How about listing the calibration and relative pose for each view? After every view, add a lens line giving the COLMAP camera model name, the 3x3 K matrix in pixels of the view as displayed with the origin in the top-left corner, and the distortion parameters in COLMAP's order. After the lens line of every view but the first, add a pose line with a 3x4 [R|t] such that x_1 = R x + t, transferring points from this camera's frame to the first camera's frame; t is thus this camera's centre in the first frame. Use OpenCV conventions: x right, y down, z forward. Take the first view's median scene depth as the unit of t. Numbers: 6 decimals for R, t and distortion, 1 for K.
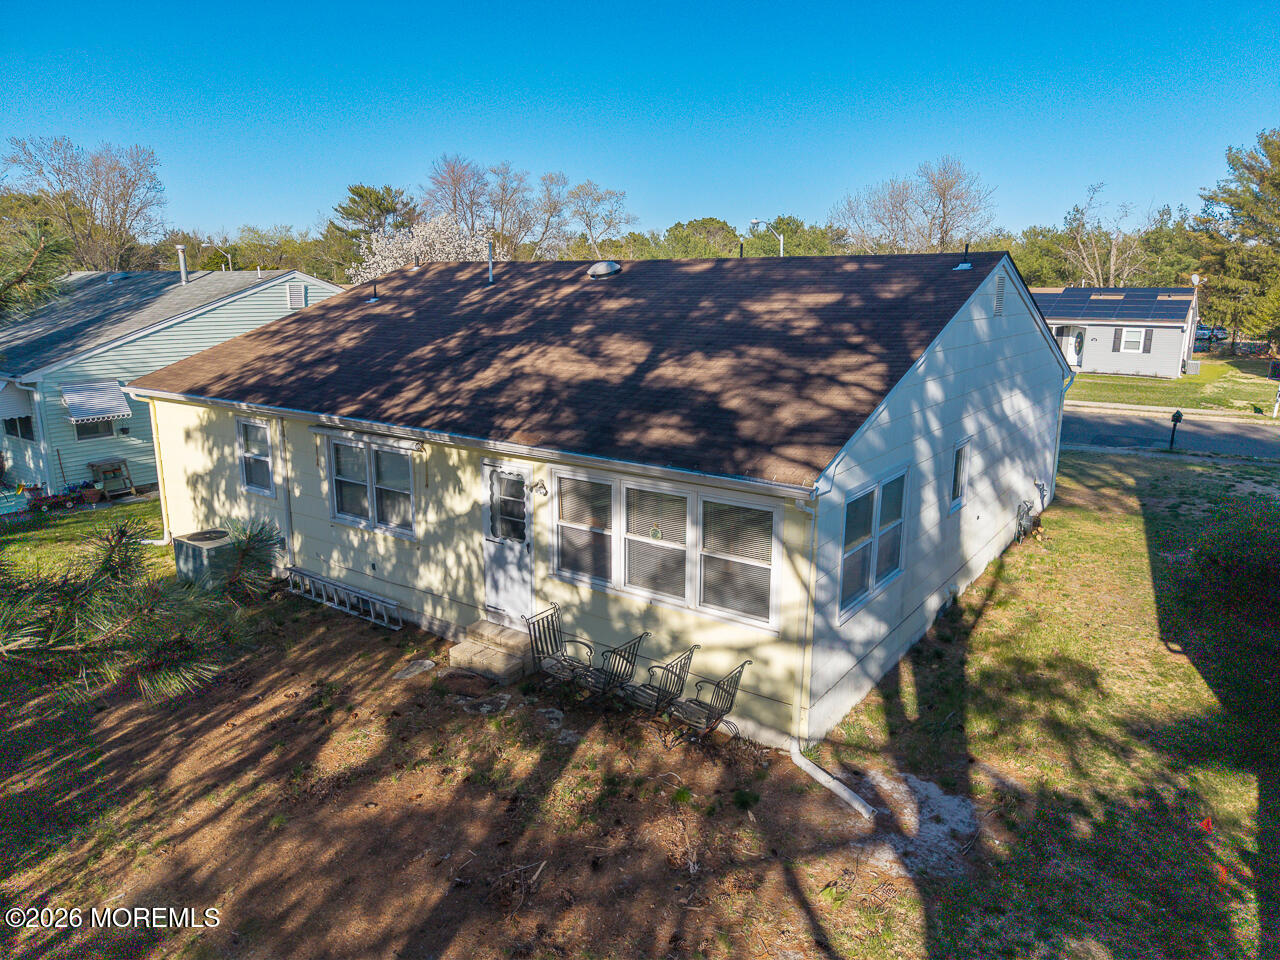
lens RADIAL K [[864.1, 0, 641.7], [0, 864.1, 476.2], [0, 0, 1]] dist [0.023957, -0.010806]
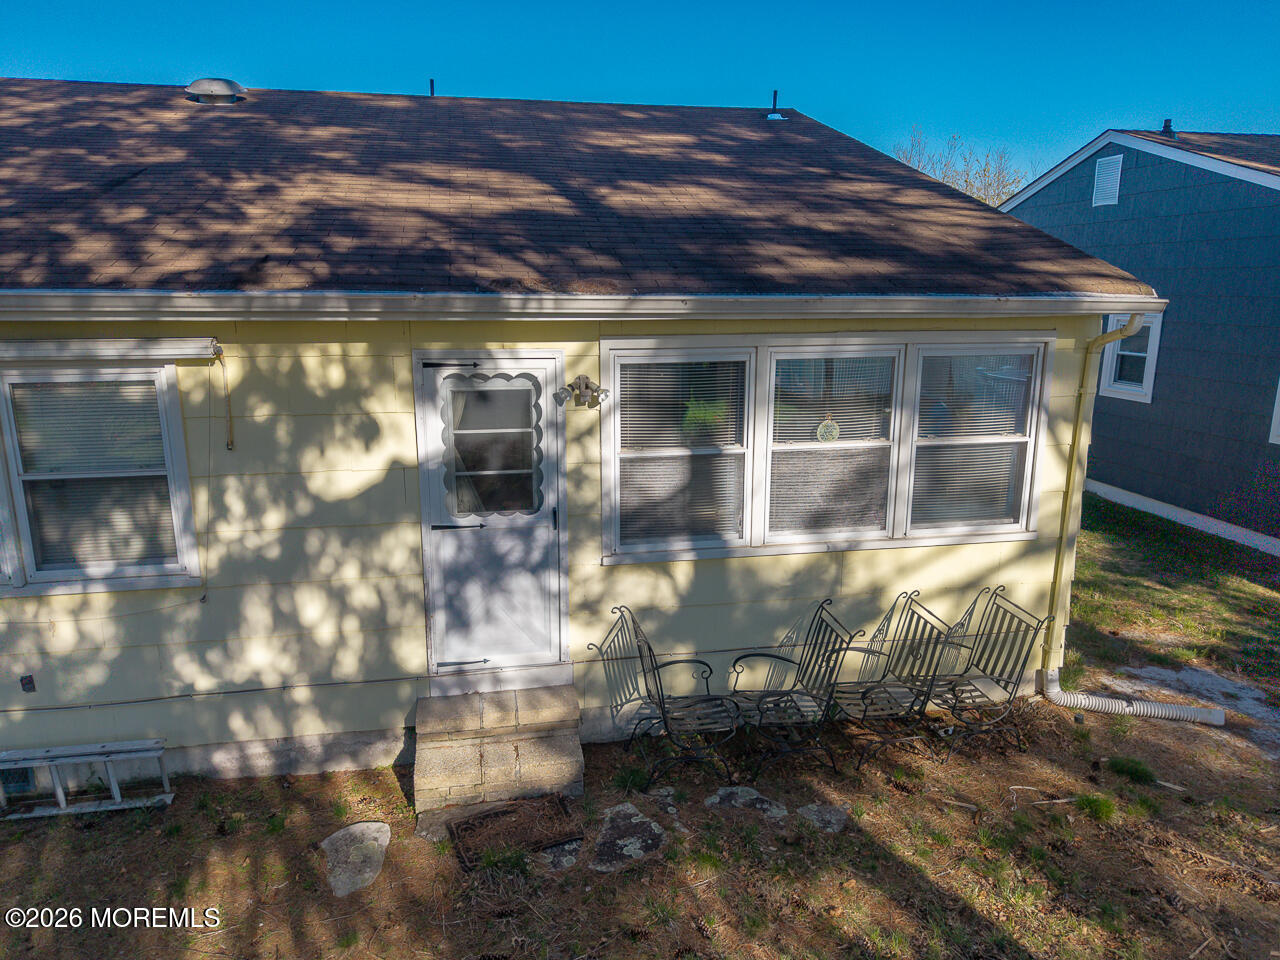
lens RADIAL K [[864.1, 0, 642.0], [0, 864.1, 490.0], [0, 0, 1]] dist [0.023957, -0.010806]
pose [[0.694081, -0.163501, 0.701084, -0.438427], [0.165507, 0.984022, 0.065632, 0.037881], [-0.700613, 0.070481, 0.710052, 0.588684]]
